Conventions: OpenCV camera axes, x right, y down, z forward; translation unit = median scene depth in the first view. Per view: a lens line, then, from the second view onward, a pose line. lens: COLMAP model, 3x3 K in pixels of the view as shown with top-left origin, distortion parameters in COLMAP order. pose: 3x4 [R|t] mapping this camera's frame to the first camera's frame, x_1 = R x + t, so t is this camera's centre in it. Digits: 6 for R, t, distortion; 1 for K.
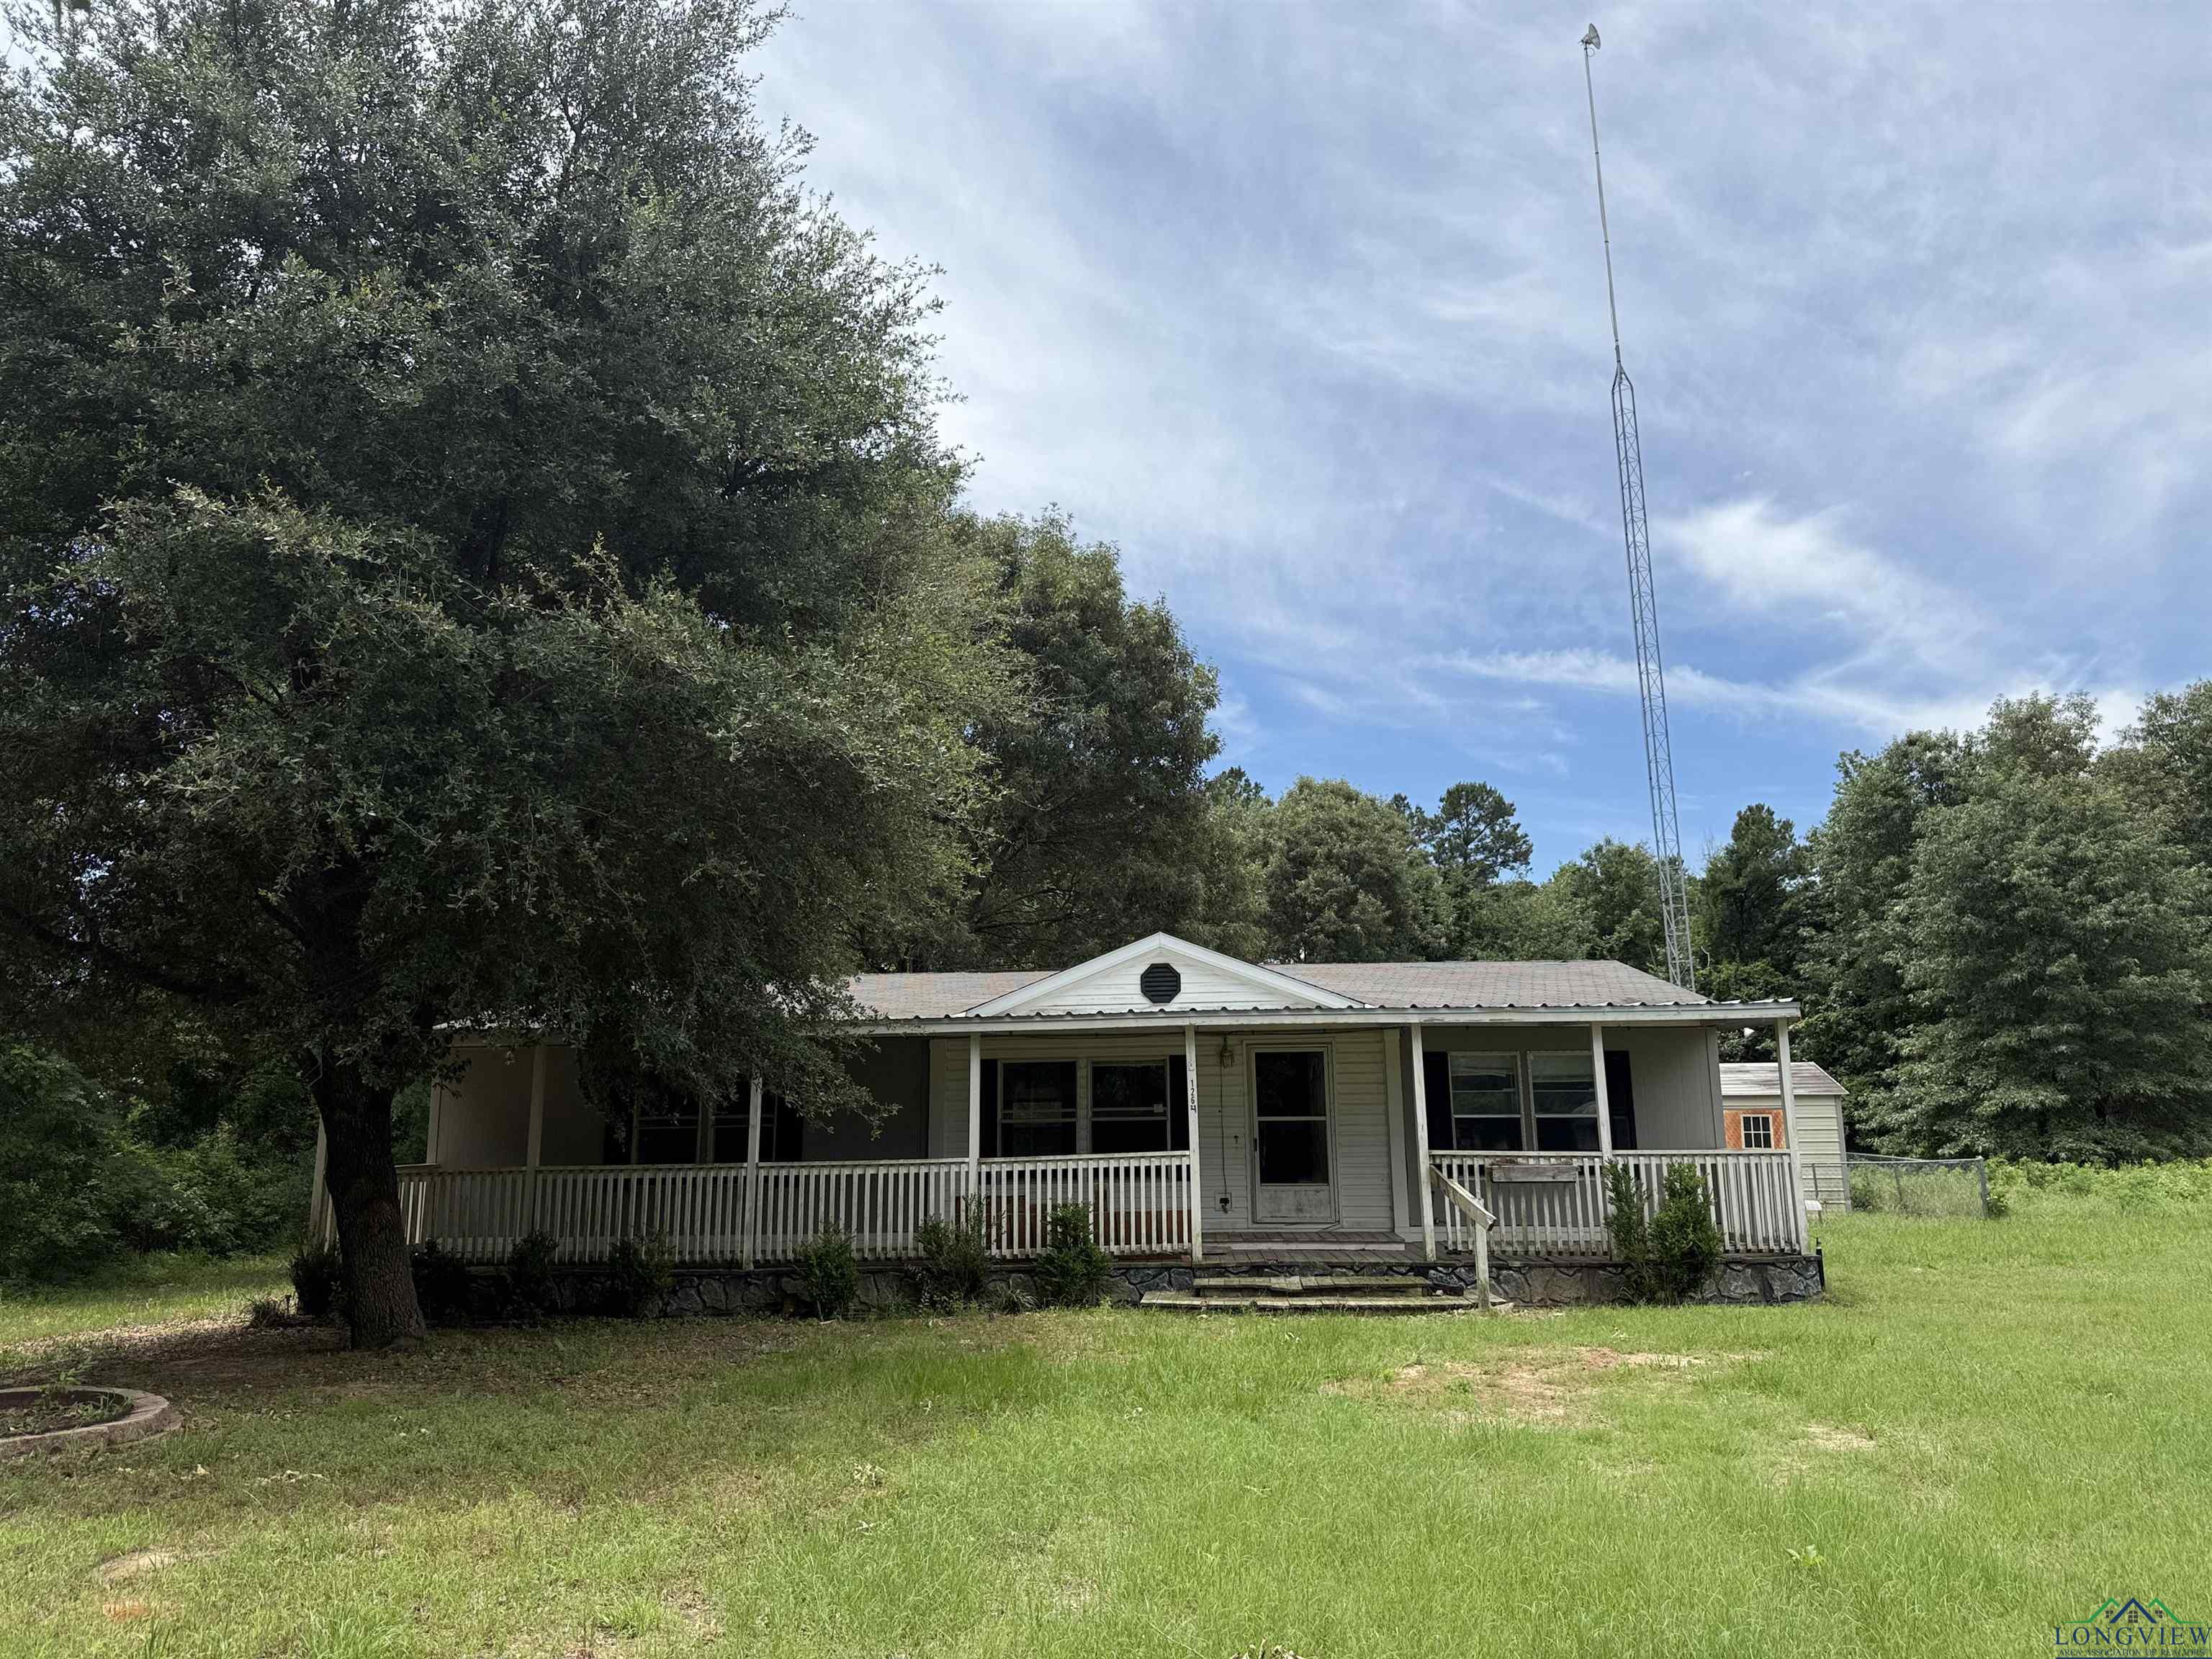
lens RADIAL K [[1542.6, 0, 1100.6], [0, 1542.6, 843.7], [0, 0, 1]] dist [0.048843, -0.063195]
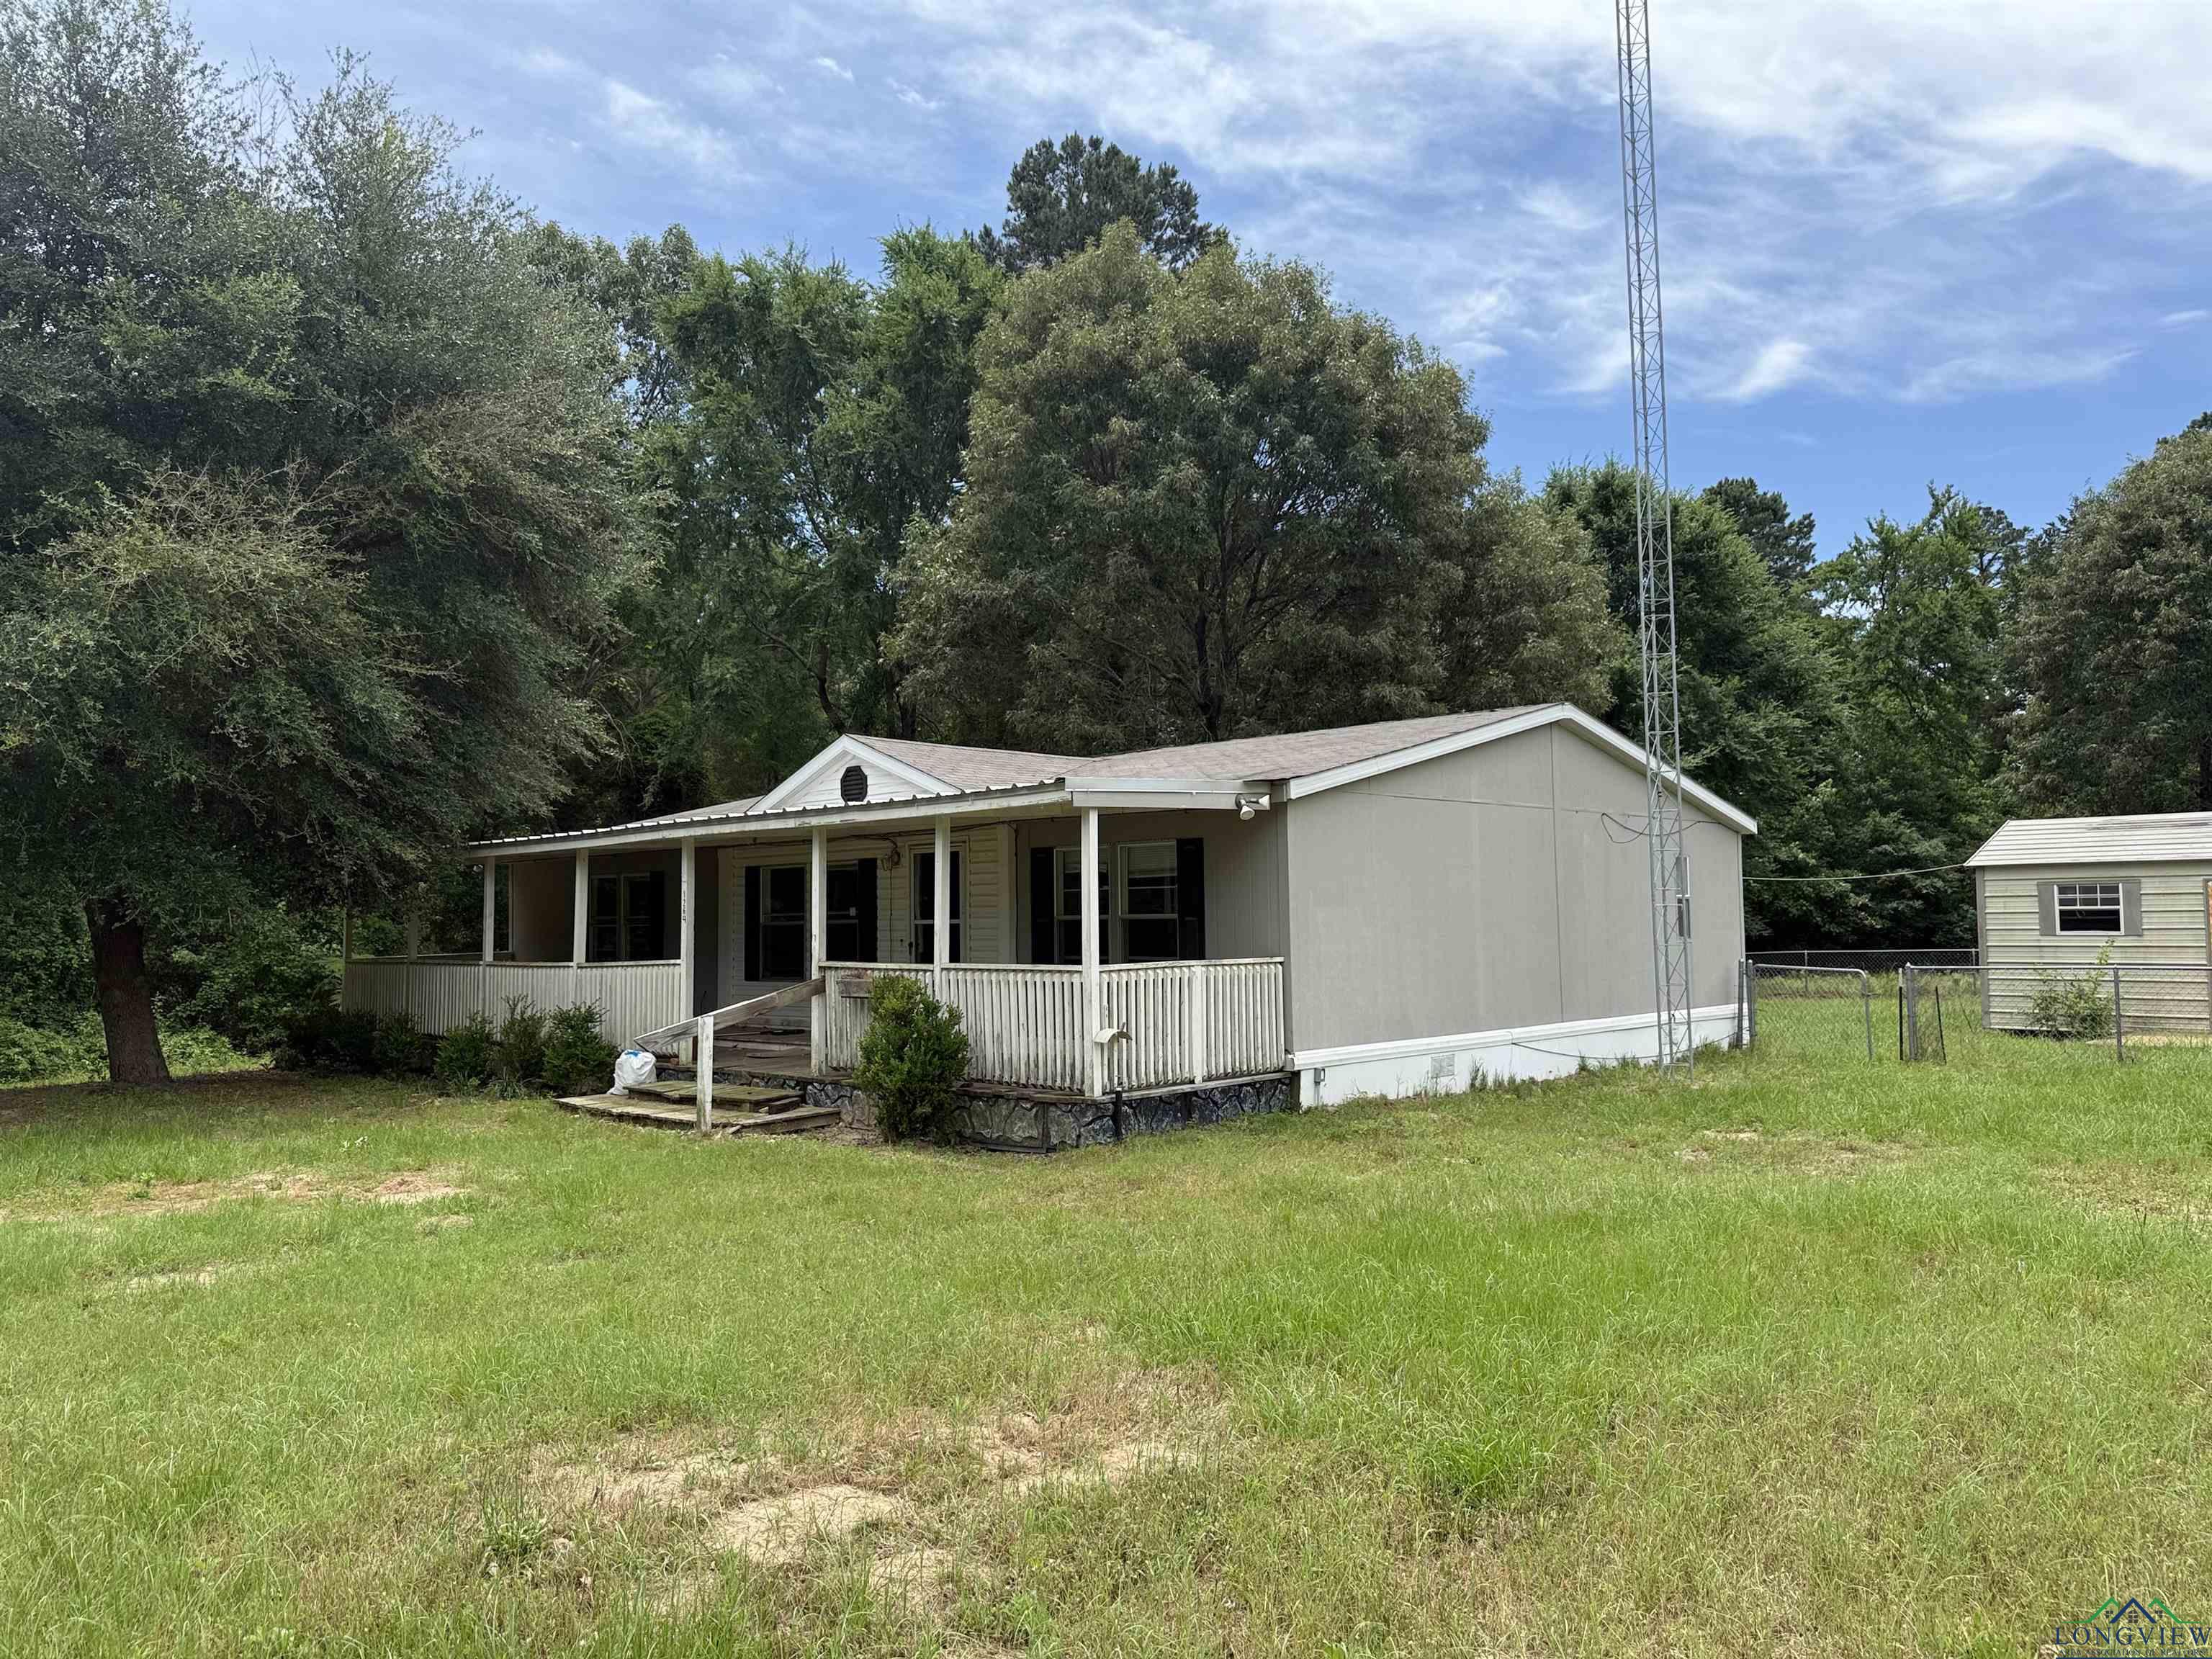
lens RADIAL K [[1542.6, 0, 1100.6], [0, 1542.6, 843.7], [0, 0, 1]] dist [0.048843, -0.063195]
pose [[0.769071, -0.032254, -0.638349, 0.787348], [0.128406, 0.986161, 0.104872, 0.043652], [0.626133, -0.162622, 0.762569, 0.343048]]
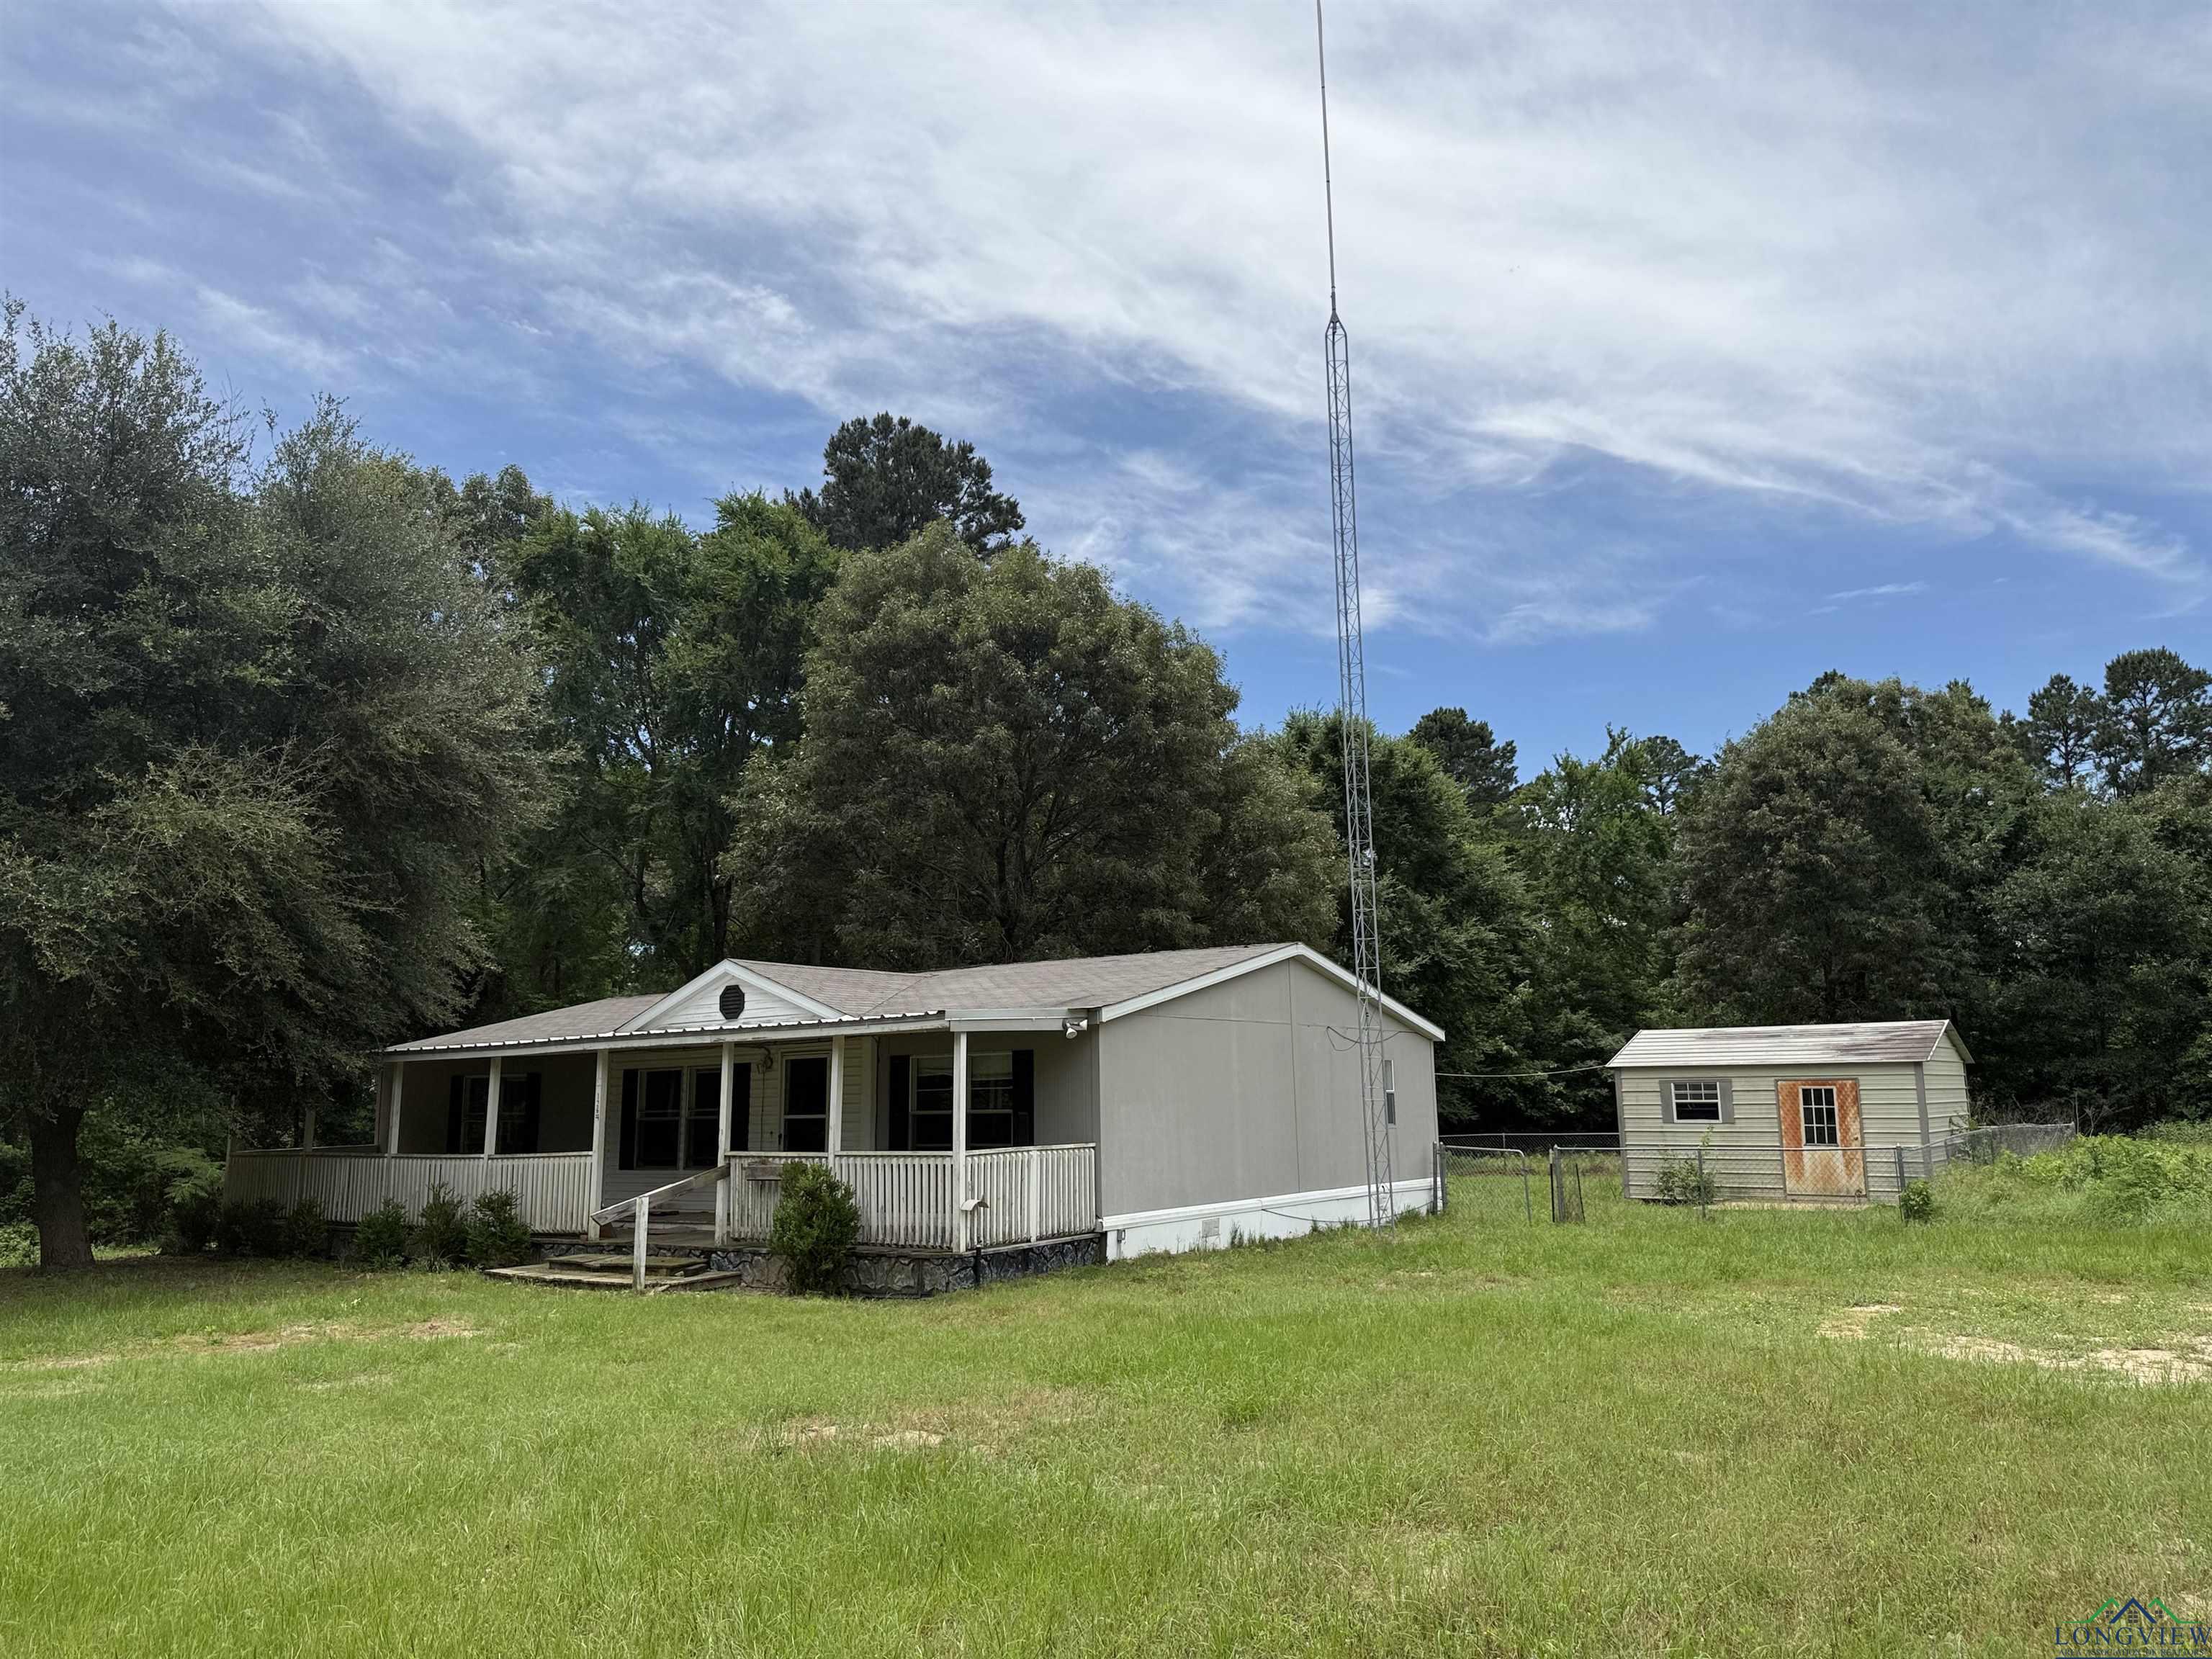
lens RADIAL K [[1536.5, 0, 1119.6], [0, 1536.5, 843.4], [0, 0, 1]] dist [0.153518, -0.274186]
pose [[0.866134, -0.085676, -0.492413, 0.894312], [0.103486, 0.994590, 0.008977, -0.010724], [0.488980, -0.058734, 0.870315, 0.116486]]
